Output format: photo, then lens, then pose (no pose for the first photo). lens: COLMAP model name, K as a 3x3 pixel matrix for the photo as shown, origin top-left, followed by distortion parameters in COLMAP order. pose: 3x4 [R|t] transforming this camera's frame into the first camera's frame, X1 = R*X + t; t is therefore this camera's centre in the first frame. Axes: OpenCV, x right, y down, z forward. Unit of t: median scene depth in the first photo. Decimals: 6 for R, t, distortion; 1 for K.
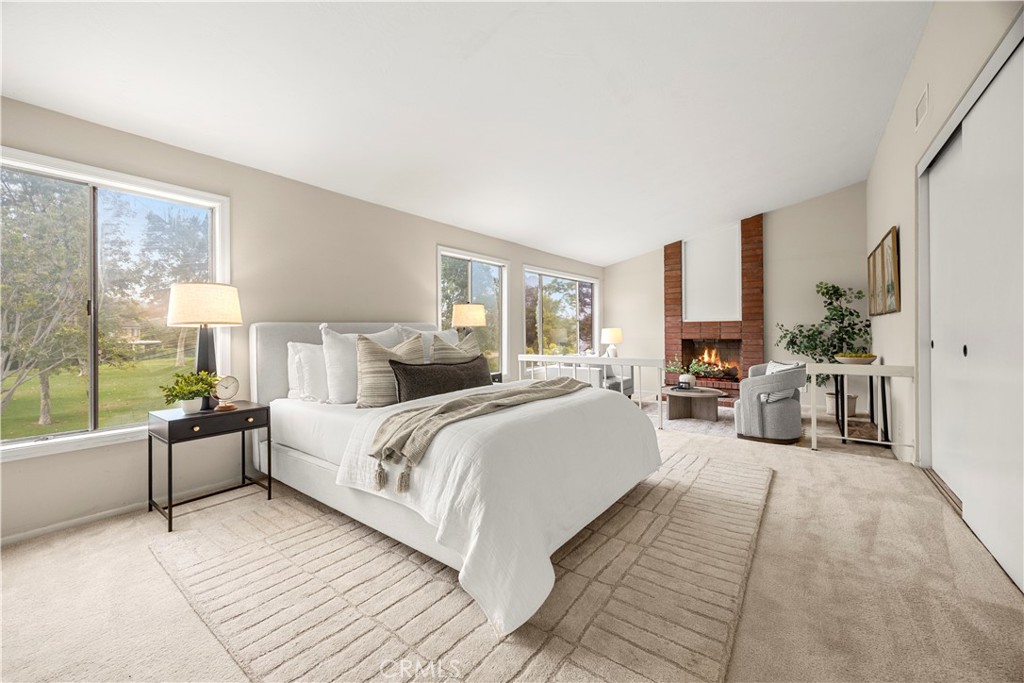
lens RADIAL K [[399.8, 0, 513.9], [0, 399.8, 334.5], [0, 0, 1]] dist [0.001398, 0.000056]
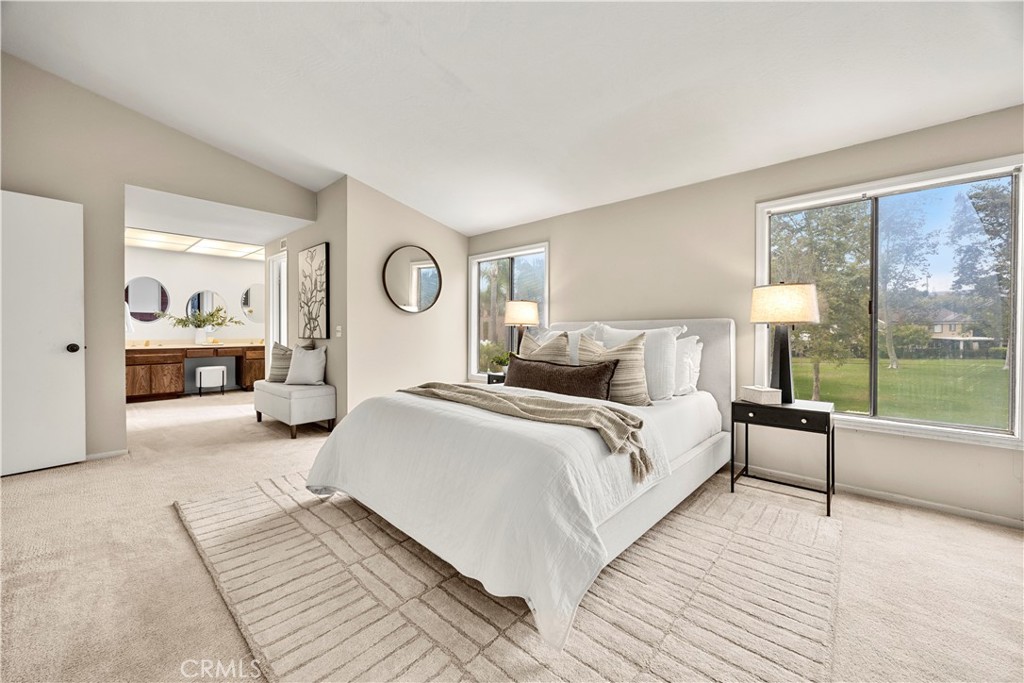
lens RADIAL K [[399.8, 0, 512.6], [0, 399.8, 336.8], [0, 0, 1]] dist [0.001398, 0.000056]
pose [[-0.112478, 0.027701, -0.993268, 0.429182], [-0.009289, 0.999538, 0.028928, -0.009973], [0.993611, 0.012480, -0.112169, 0.532562]]
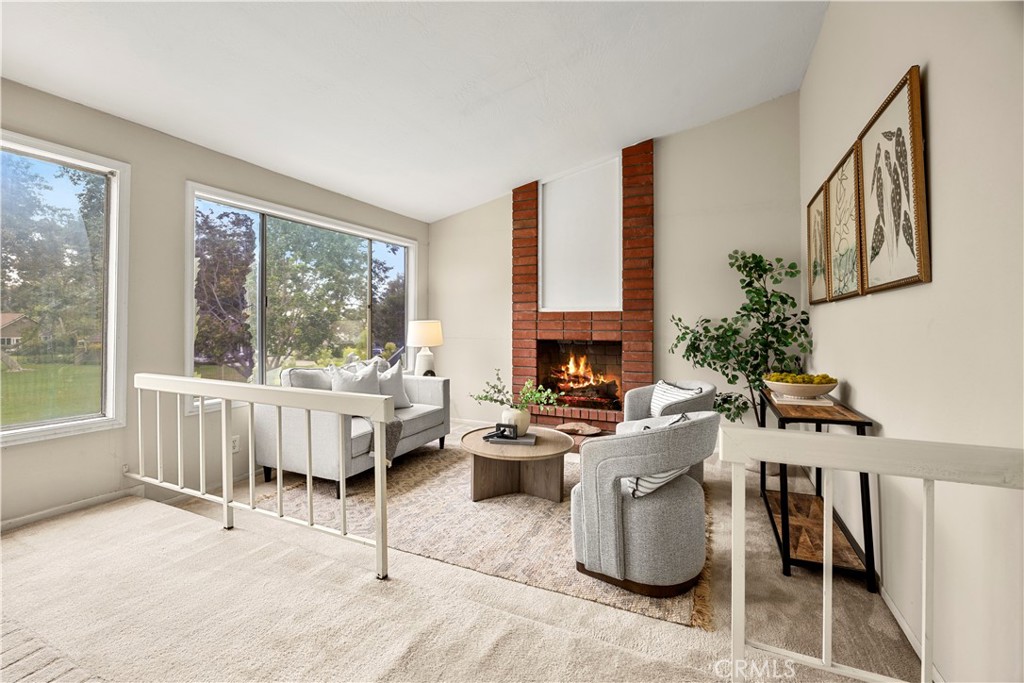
lens RADIAL K [[431.1, 0, 520.1], [0, 431.1, 325.2], [0, 0, 1]] dist [-0.009875, -0.000394]
pose [[0.977415, 0.014398, 0.210840, 0.313812], [-0.012304, 0.999861, -0.011241, -0.003645], [-0.210972, 0.008393, 0.977456, 0.436408]]
